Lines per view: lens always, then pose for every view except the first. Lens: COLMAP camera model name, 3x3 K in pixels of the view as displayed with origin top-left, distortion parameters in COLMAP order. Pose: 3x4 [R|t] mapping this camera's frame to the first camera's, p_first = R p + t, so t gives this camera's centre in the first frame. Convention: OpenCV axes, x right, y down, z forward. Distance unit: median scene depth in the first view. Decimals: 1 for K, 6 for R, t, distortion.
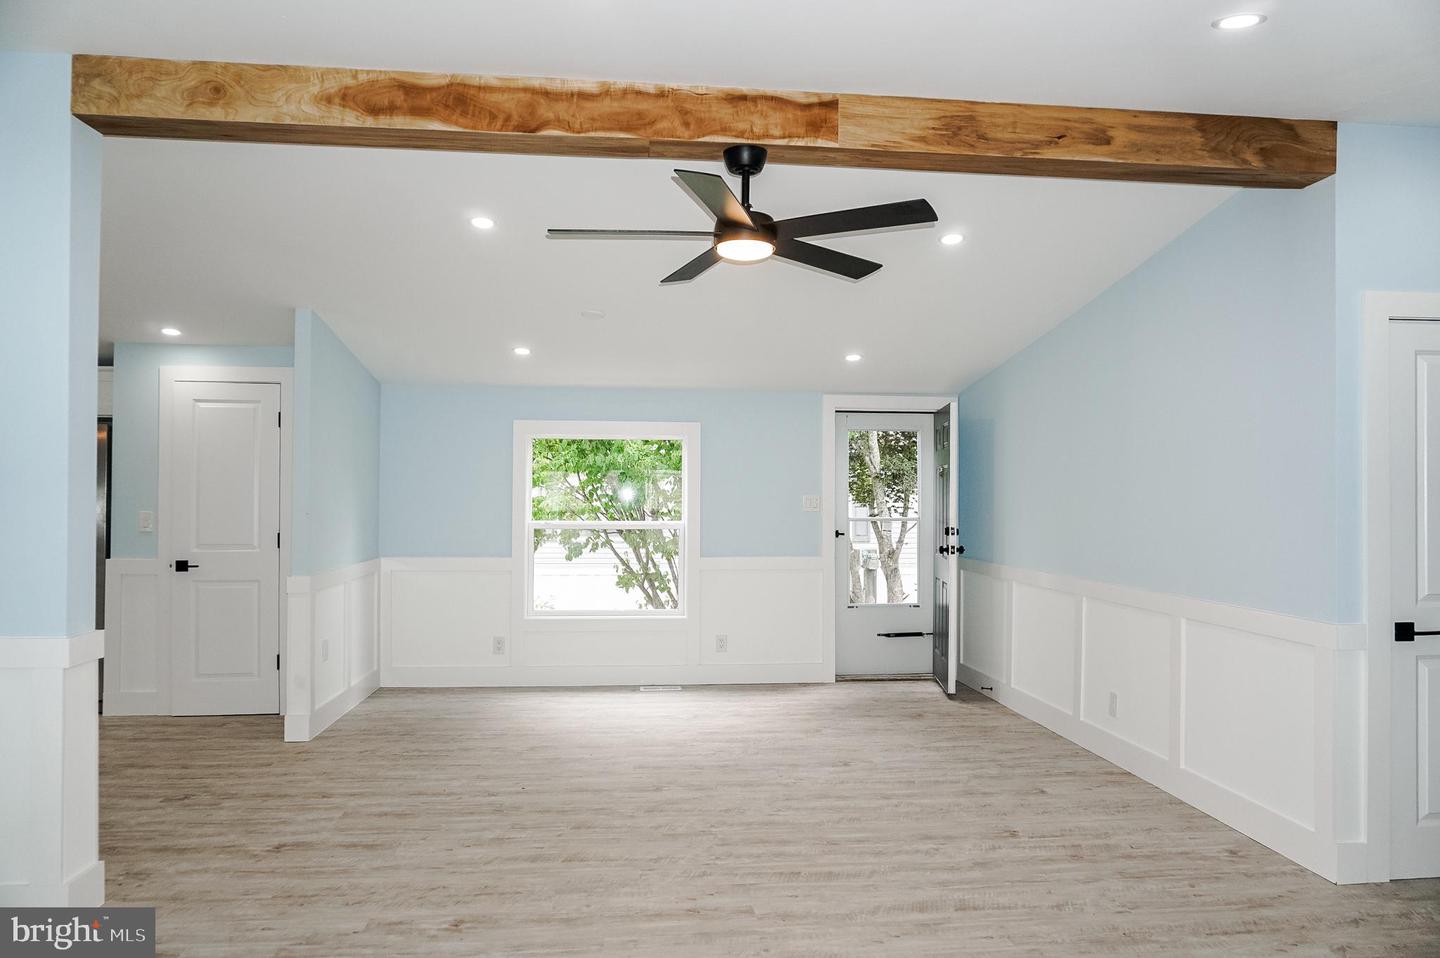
lens RADIAL K [[973.9, 0, 718.9], [0, 973.9, 484.6], [0, 0, 1]] dist [-0.029951, 0.003844]
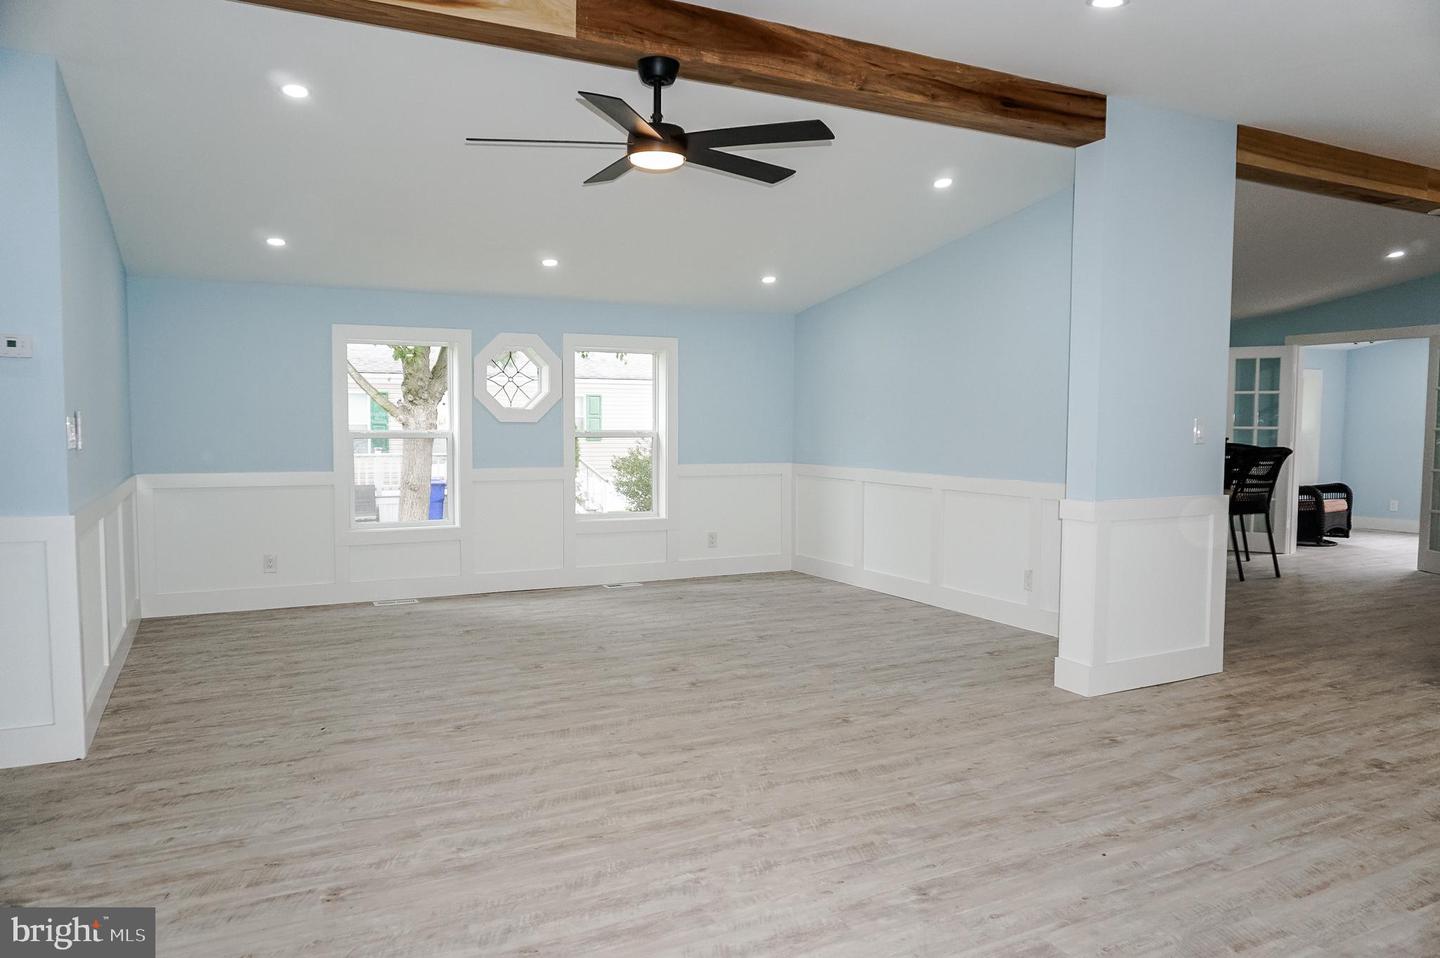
lens RADIAL K [[973.9, 0, 719.2], [0, 973.9, 482.3], [0, 0, 1]] dist [-0.029951, 0.003844]
pose [[-0.931429, 0.015937, -0.363573, 0.309946], [-0.001872, 0.998818, 0.048579, 0.048923], [0.363917, 0.045929, -0.930298, 1.788460]]
